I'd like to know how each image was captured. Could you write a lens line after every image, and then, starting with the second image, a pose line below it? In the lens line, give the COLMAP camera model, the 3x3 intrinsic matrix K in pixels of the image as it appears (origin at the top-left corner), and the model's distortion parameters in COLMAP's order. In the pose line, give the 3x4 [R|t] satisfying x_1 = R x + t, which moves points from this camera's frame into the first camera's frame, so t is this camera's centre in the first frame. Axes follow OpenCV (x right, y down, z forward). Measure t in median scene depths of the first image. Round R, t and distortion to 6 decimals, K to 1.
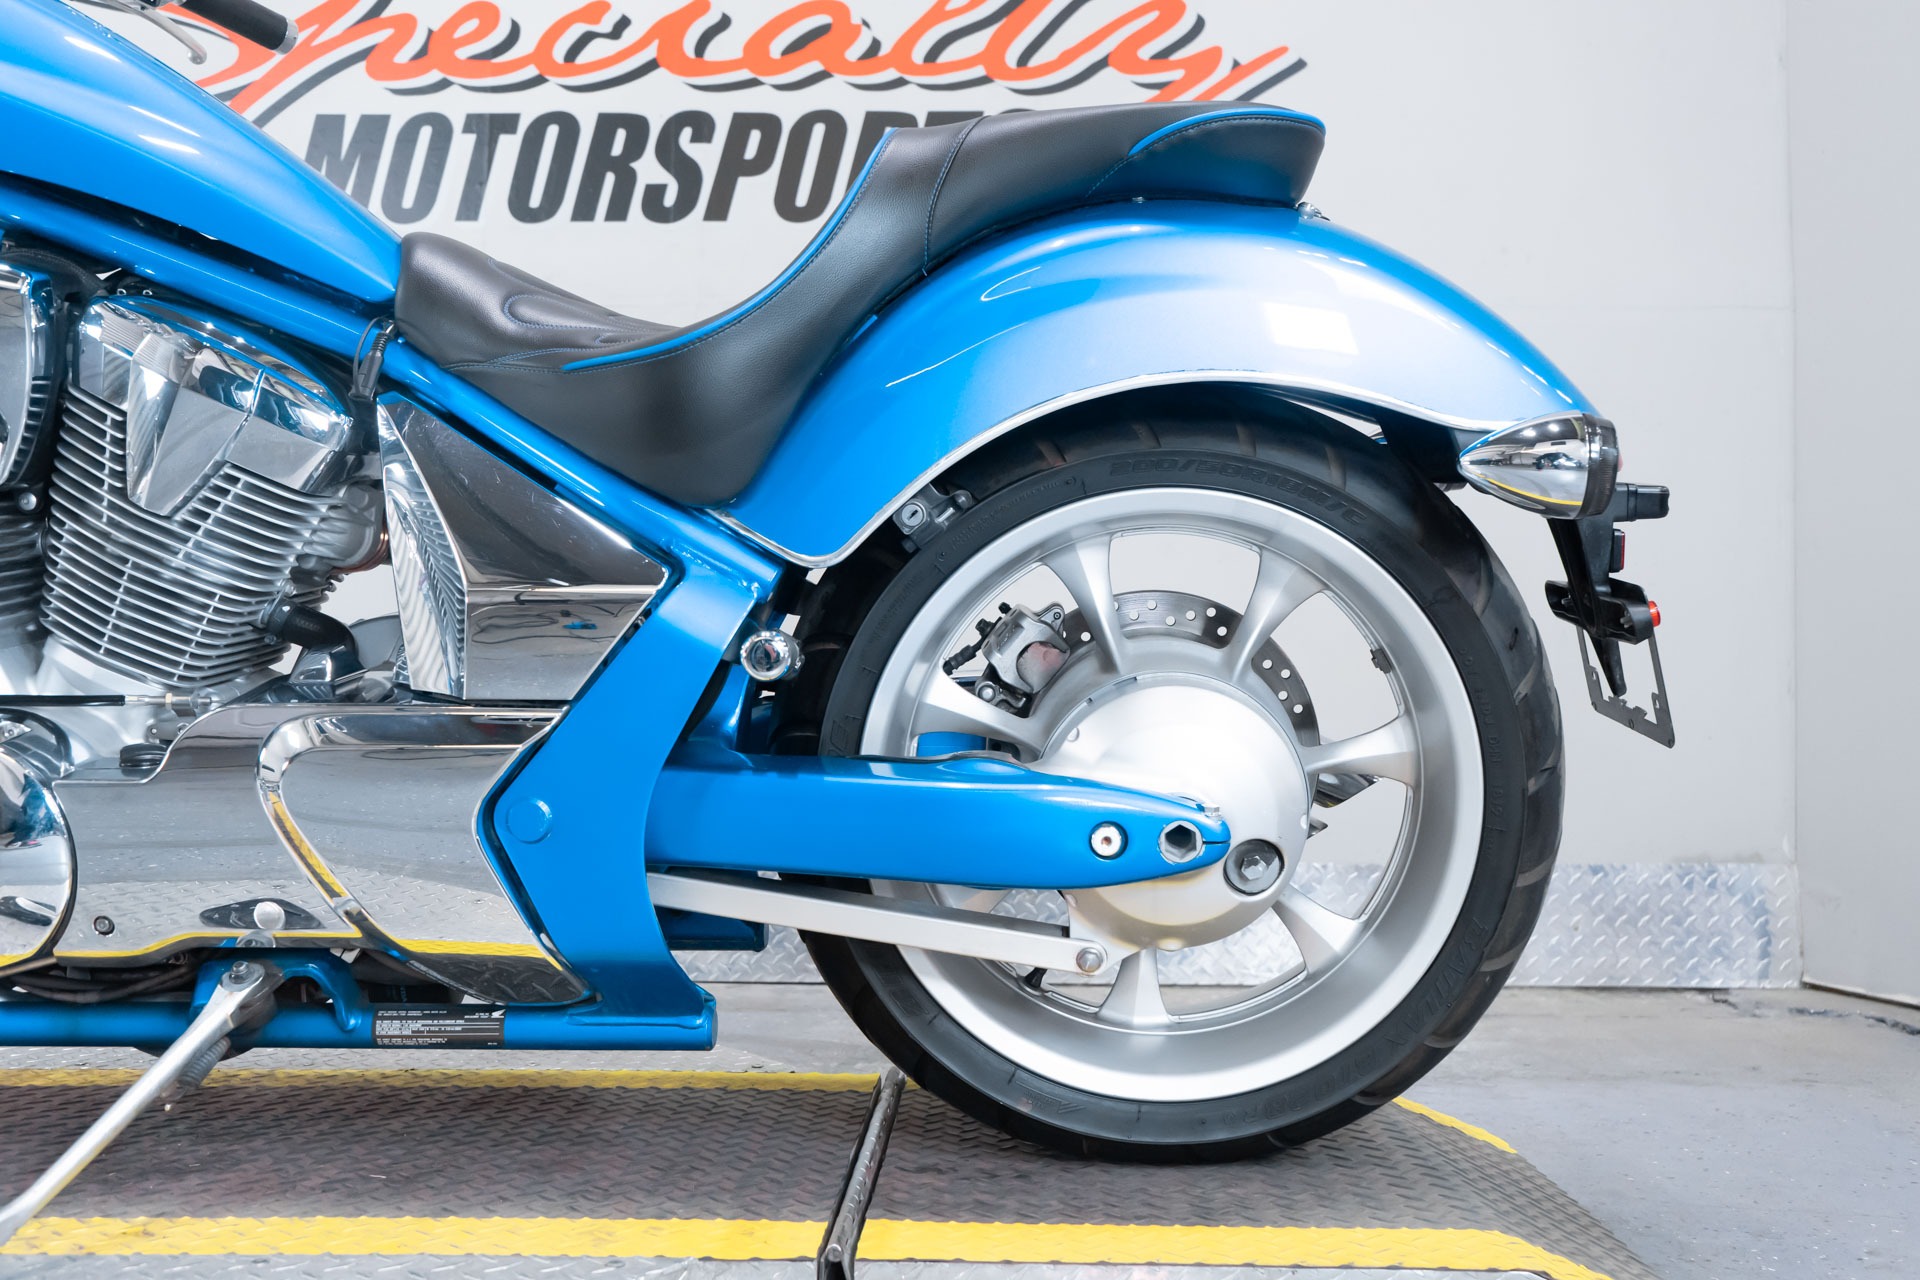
lens RADIAL K [[1757.5, 0, 981.3], [0, 1757.5, 652.8], [0, 0, 1]] dist [0.012584, 0.000000]
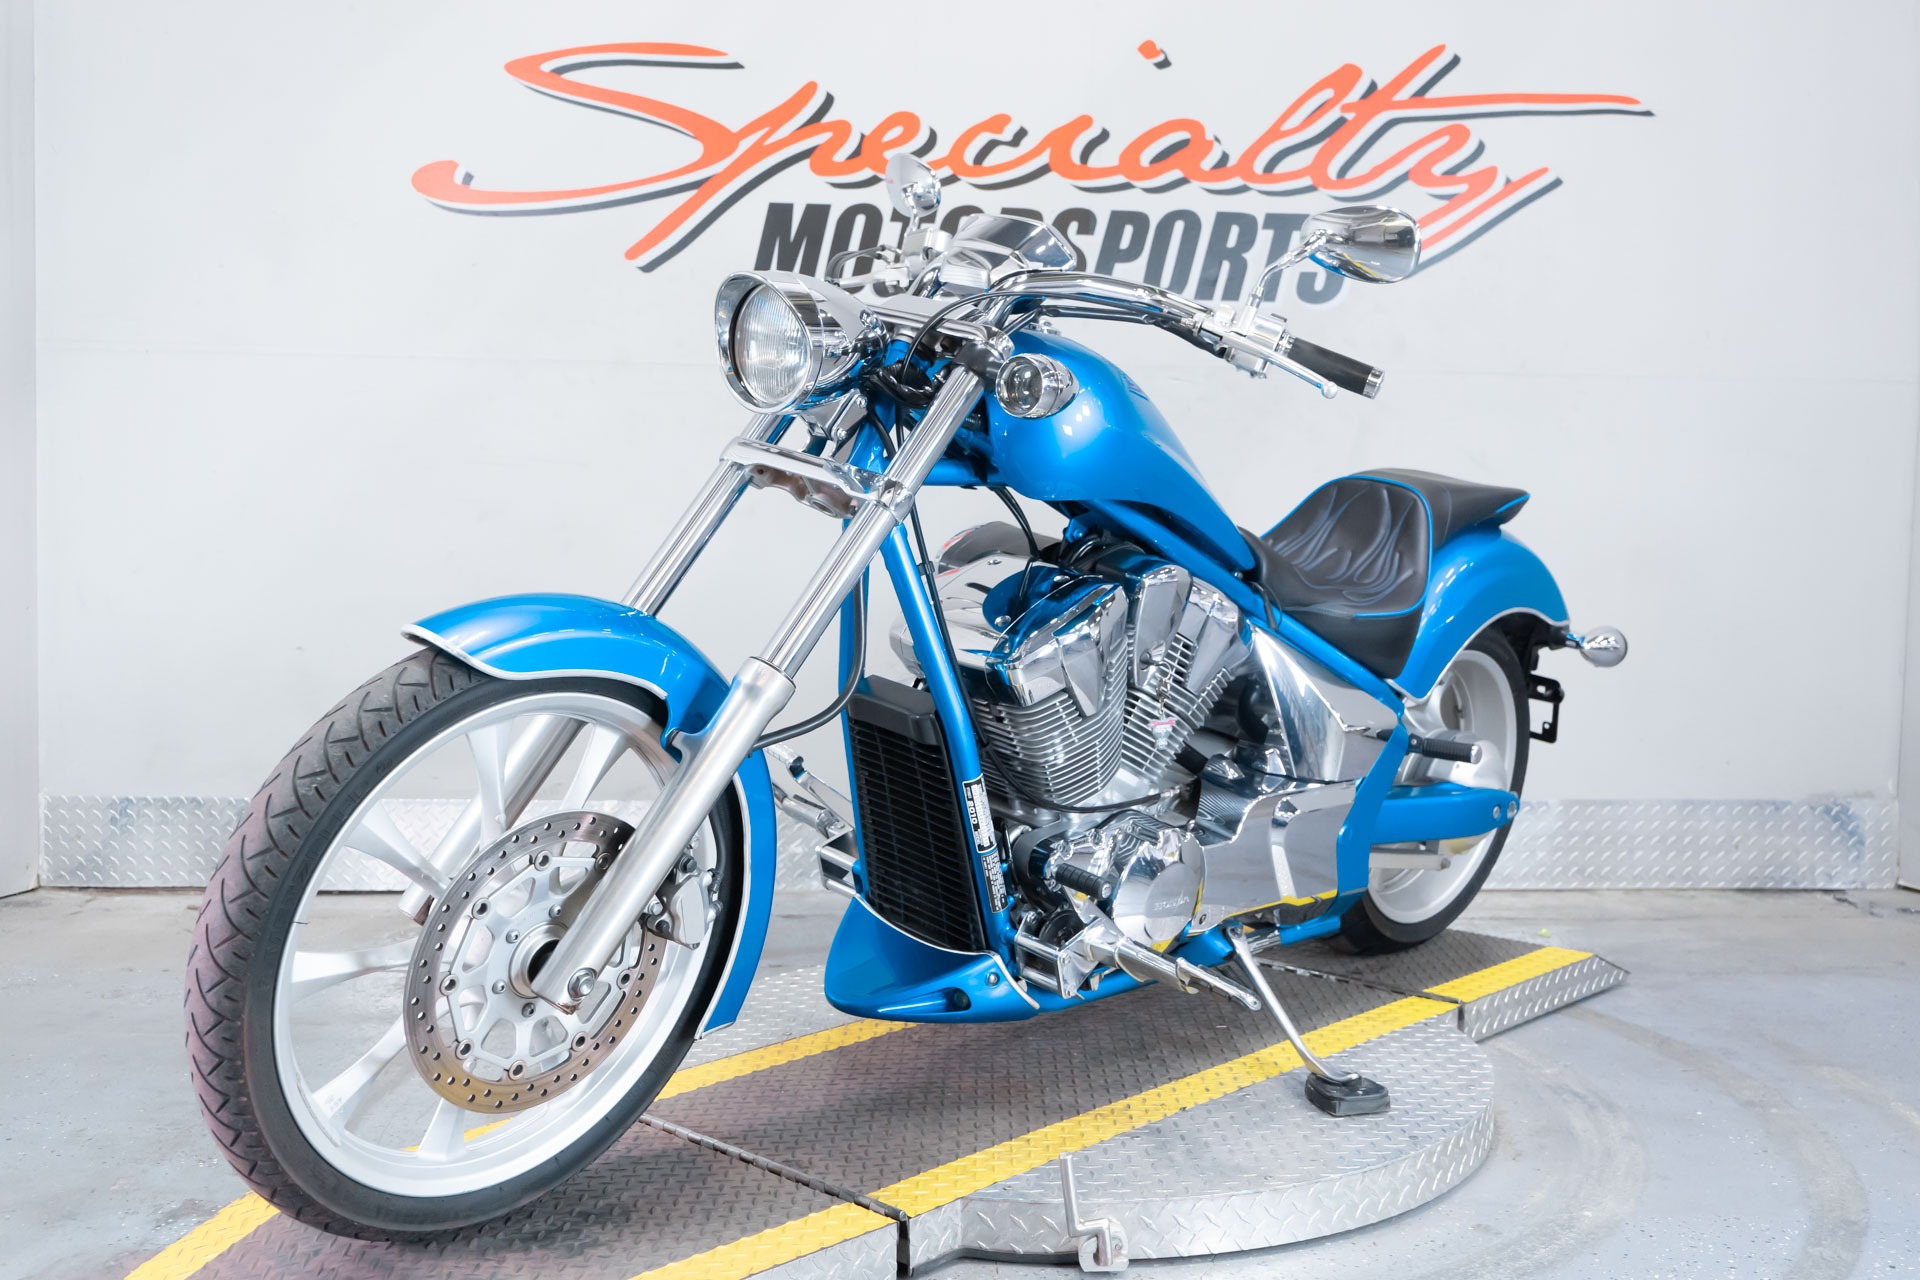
lens RADIAL K [[1923.5, 0, 967.1], [0, 1923.5, 642.3], [0, 0, 1]] dist [0.011608, 0.000000]
pose [[0.997714, -0.001503, 0.067555, -0.338322], [-0.006674, 0.992671, 0.120662, -0.166993], [-0.067241, -0.120837, 0.990392, -0.392685]]
